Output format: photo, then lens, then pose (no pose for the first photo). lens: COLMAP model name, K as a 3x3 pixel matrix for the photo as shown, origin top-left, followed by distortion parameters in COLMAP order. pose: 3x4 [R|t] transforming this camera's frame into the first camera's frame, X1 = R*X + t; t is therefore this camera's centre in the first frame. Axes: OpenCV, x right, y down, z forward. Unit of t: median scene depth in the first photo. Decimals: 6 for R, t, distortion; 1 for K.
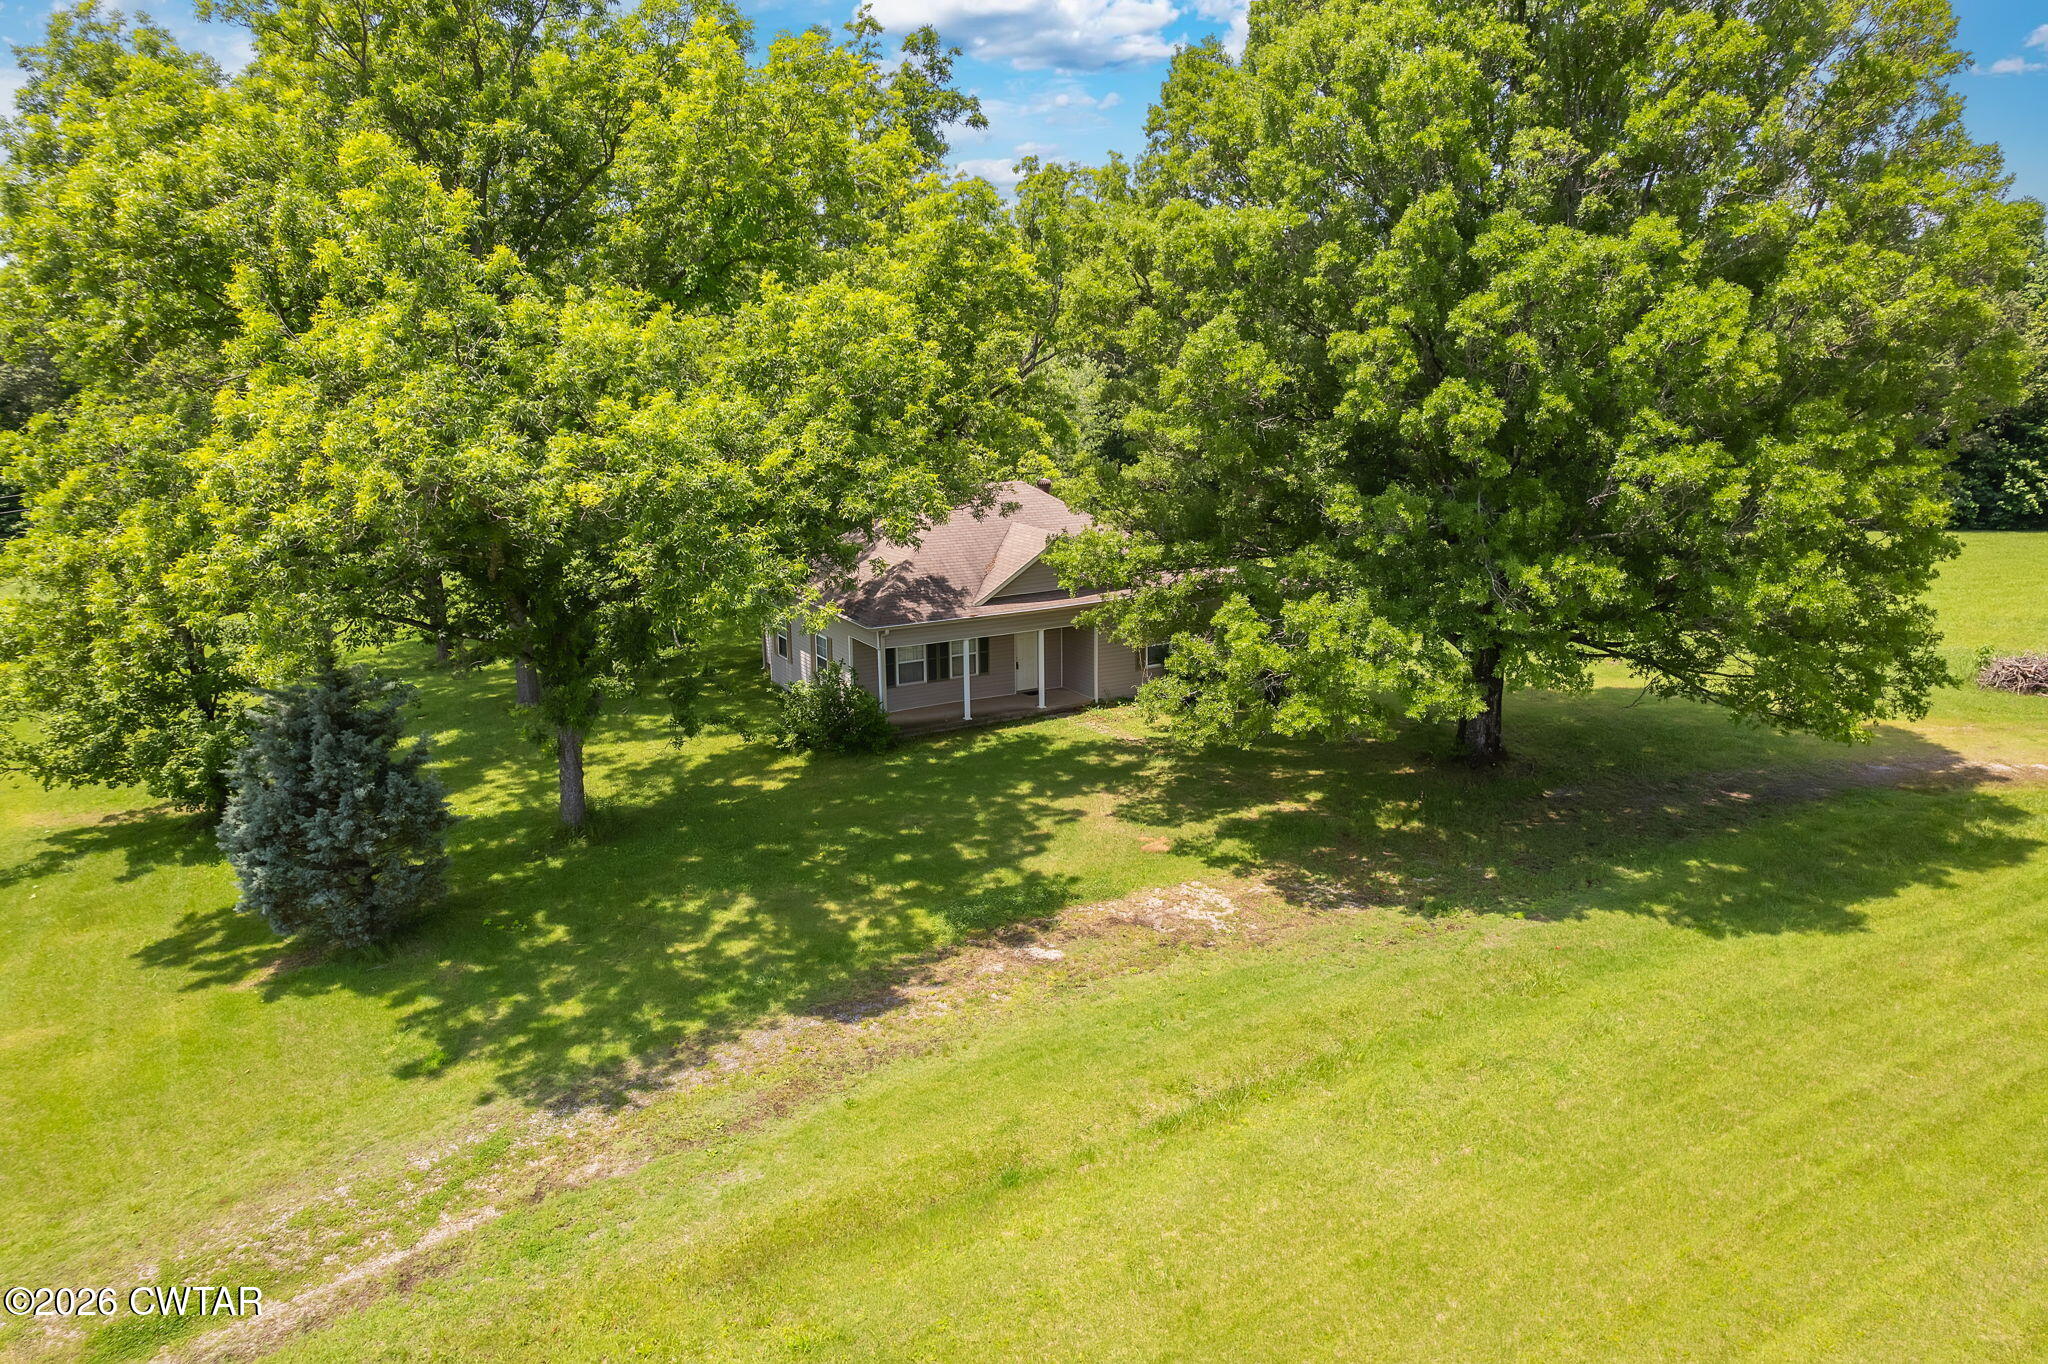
lens RADIAL K [[1371.8, 0, 1024.0], [0, 1371.8, 682.0], [0, 0, 1]] dist [-0.092328, 0.090959]
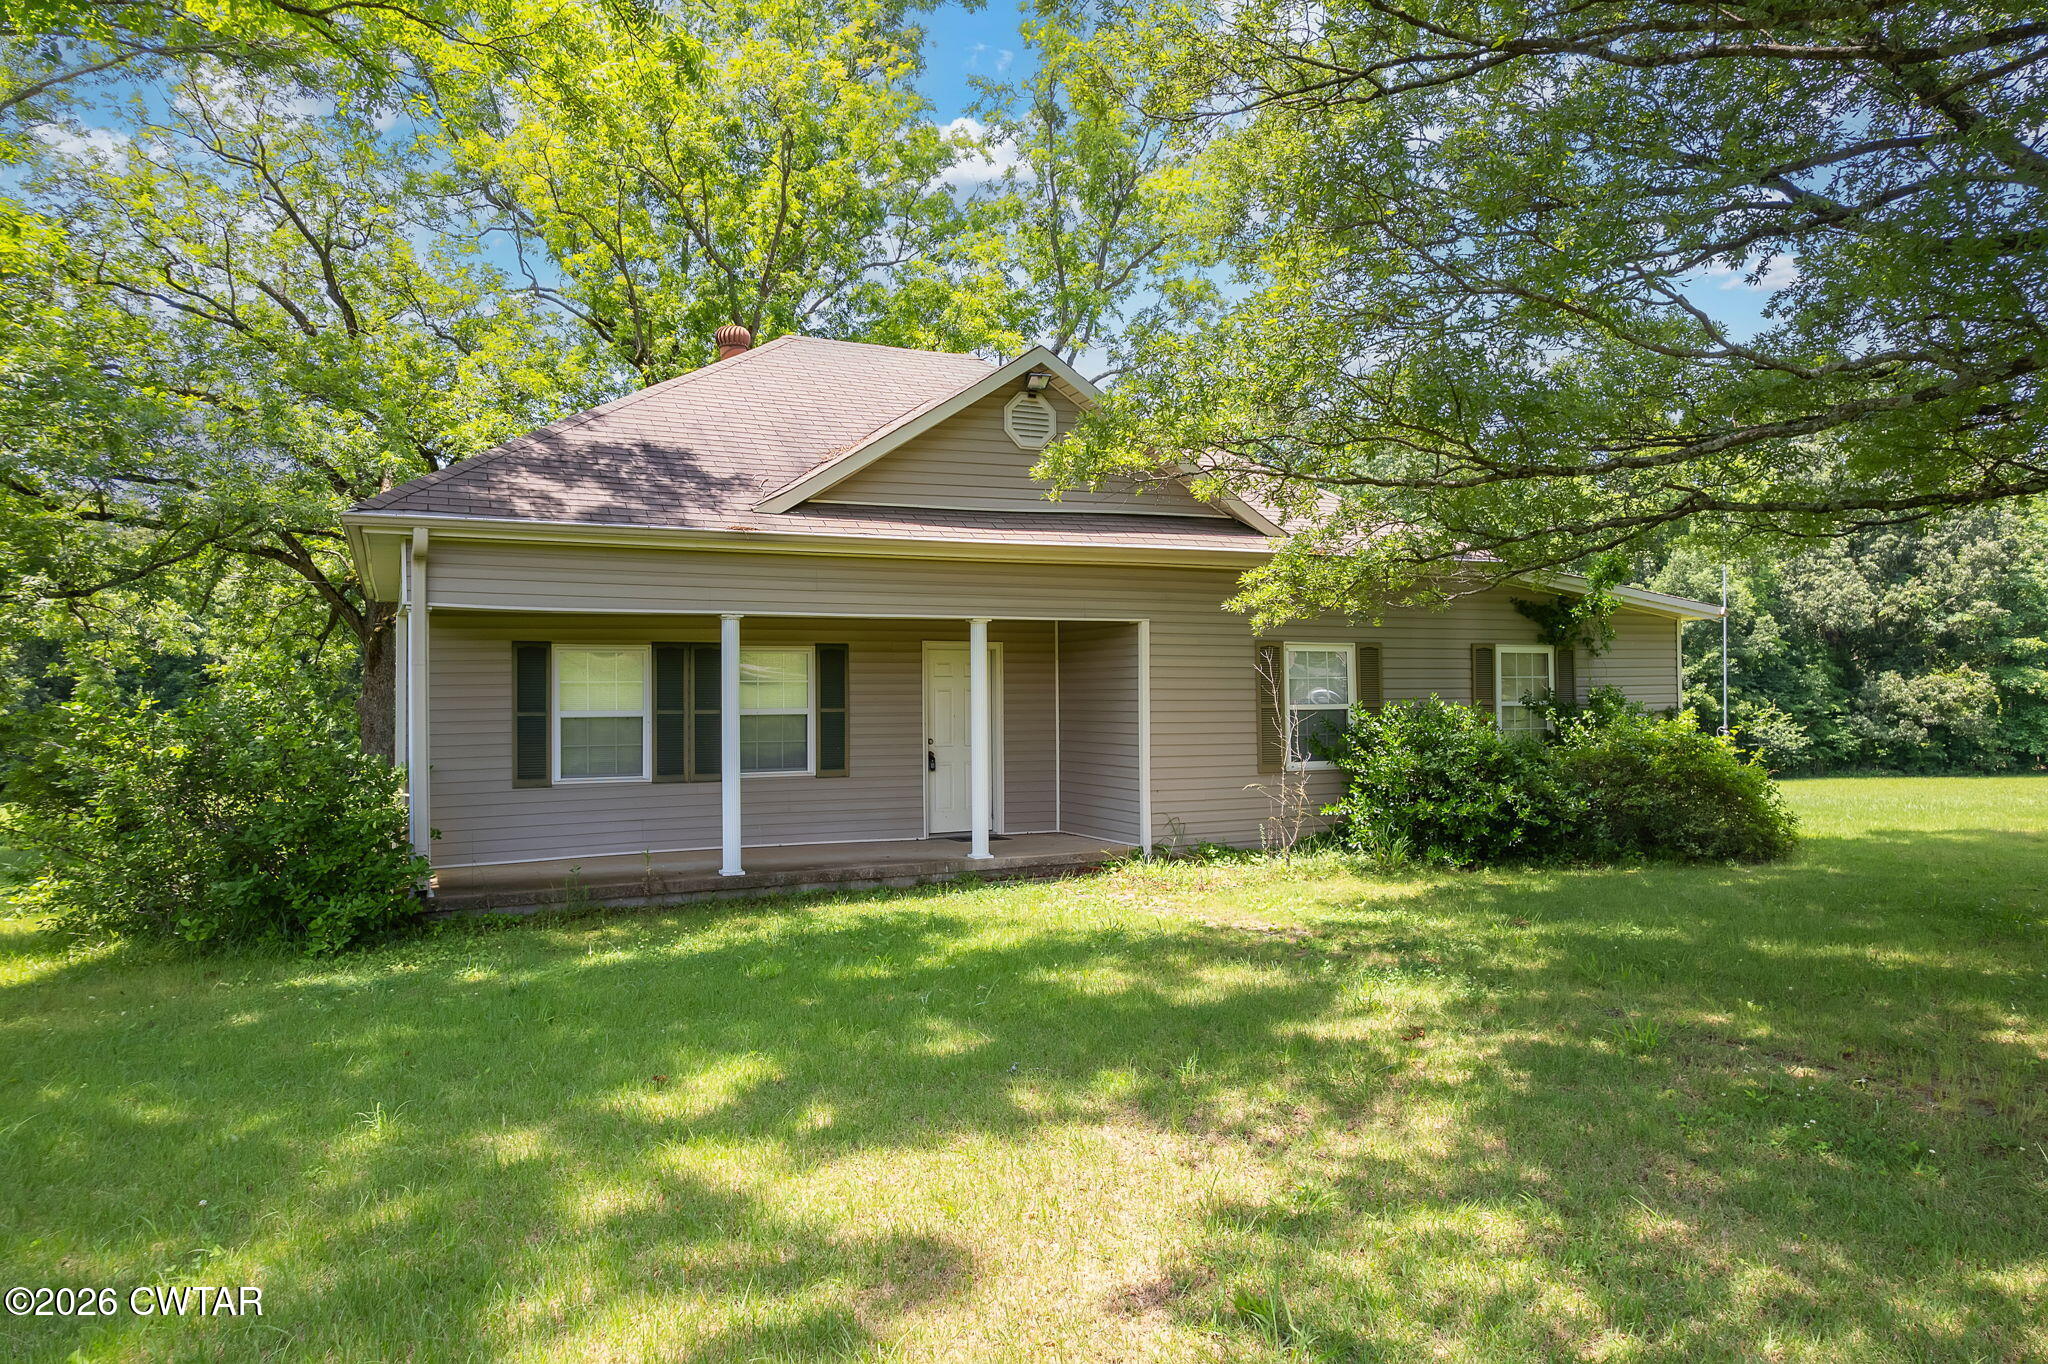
lens RADIAL K [[1318.4, 0, 1053.7], [0, 1318.4, 676.9], [0, 0, 1]] dist [-0.043434, 0.002219]
pose [[0.998533, 0.002932, -0.054061, 0.053939], [-0.016623, 0.966910, -0.254576, 0.063870], [0.051526, 0.255101, 0.965540, 0.767951]]
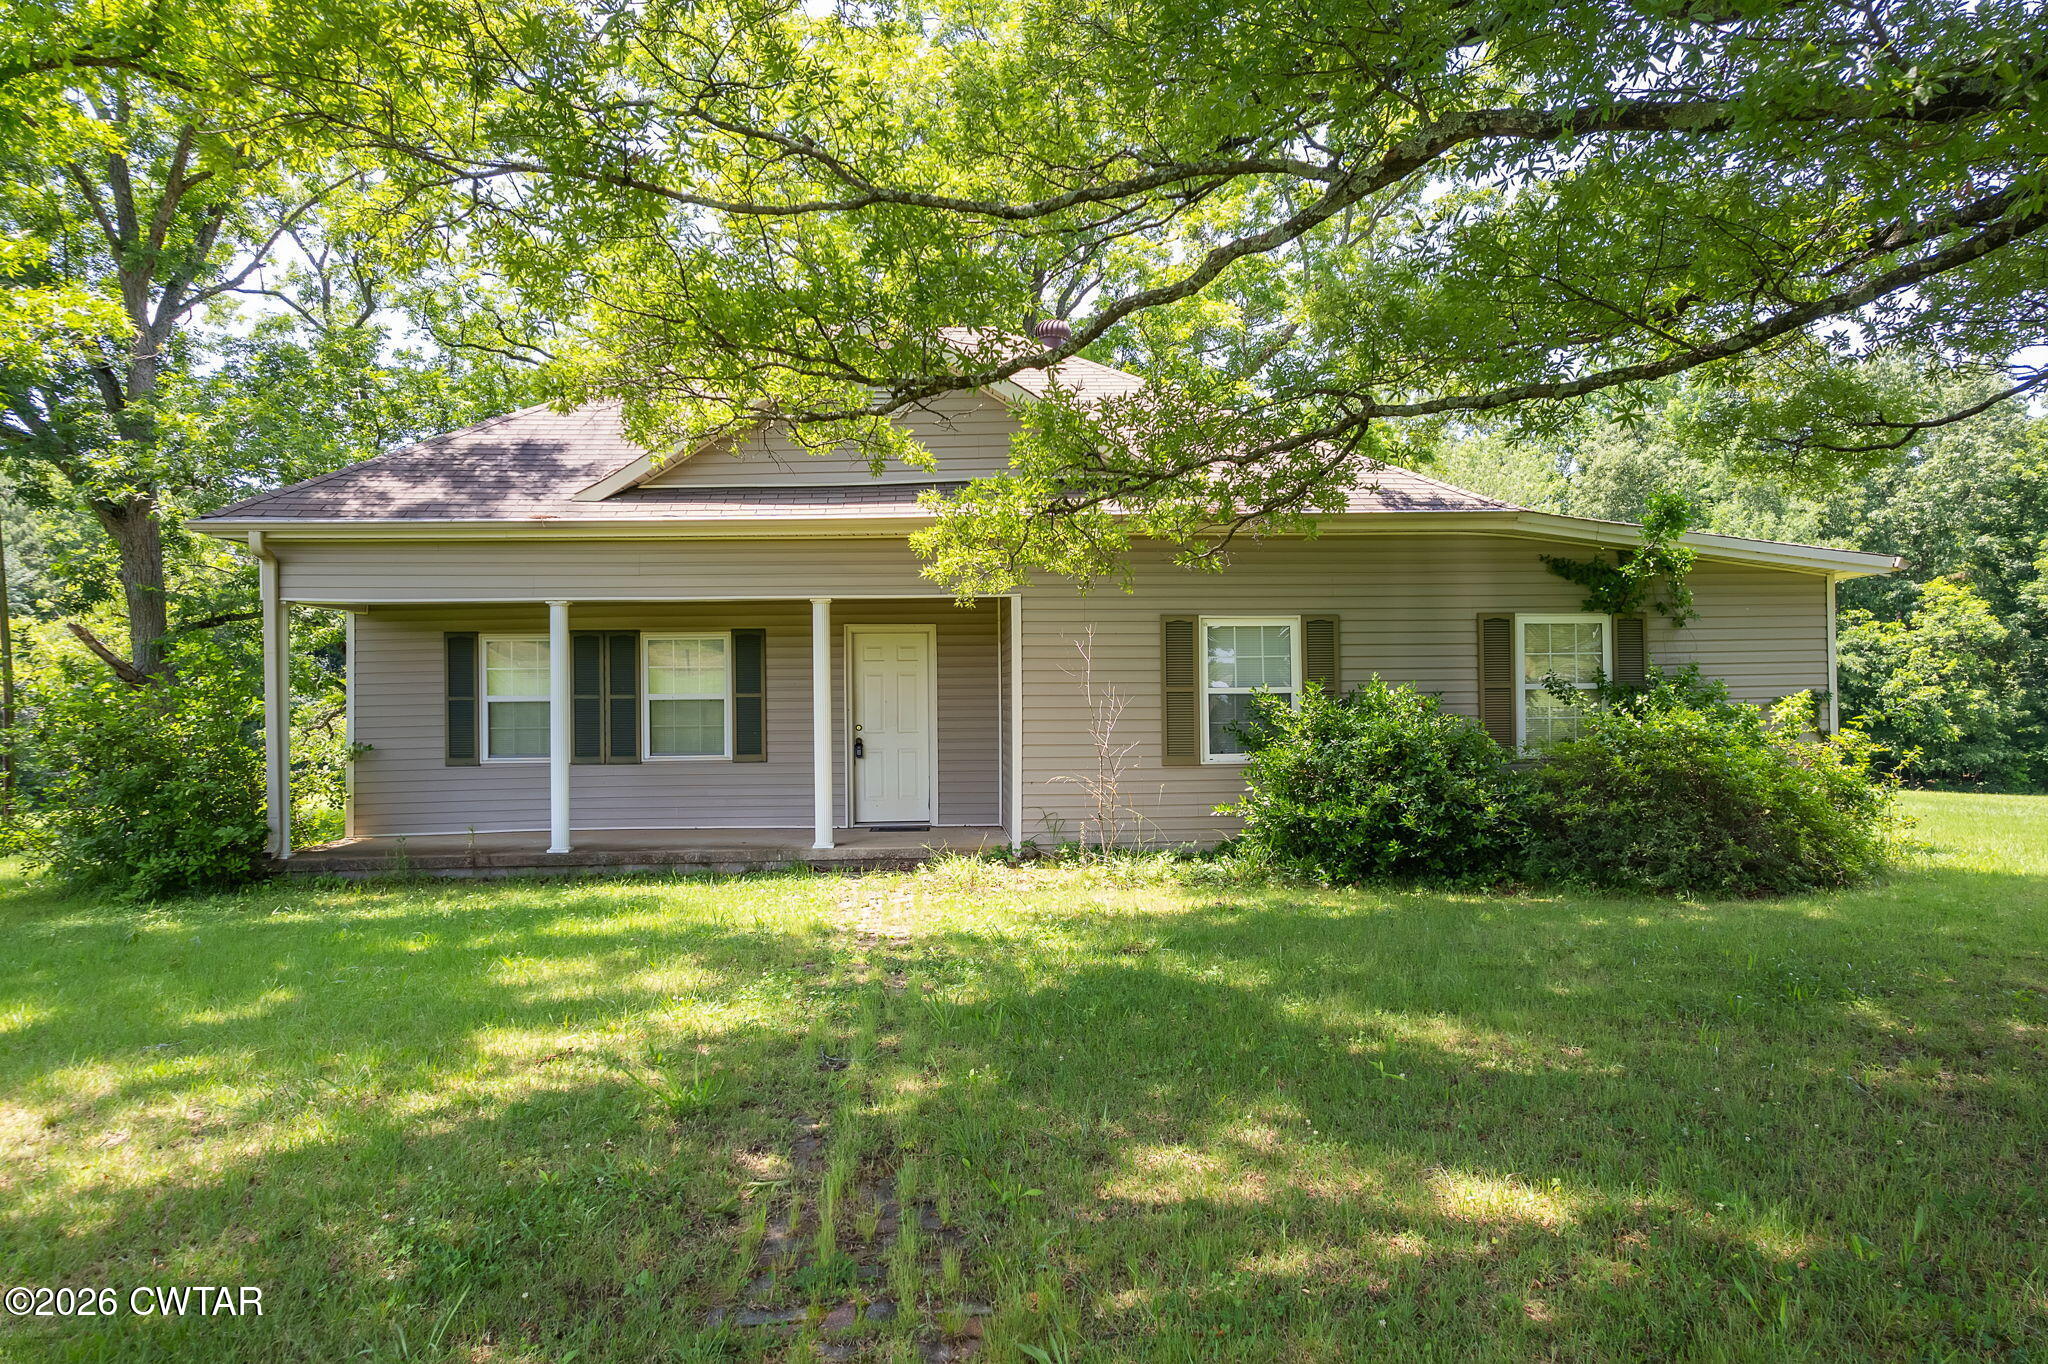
lens RADIAL K [[1318.4, 0, 1053.7], [0, 1318.4, 676.9], [0, 0, 1]] dist [-0.043434, 0.002219]
pose [[0.905545, -0.004704, -0.424224, 0.216600], [-0.102579, 0.967841, -0.229697, 0.050174], [0.411662, 0.251518, 0.875942, 0.838357]]
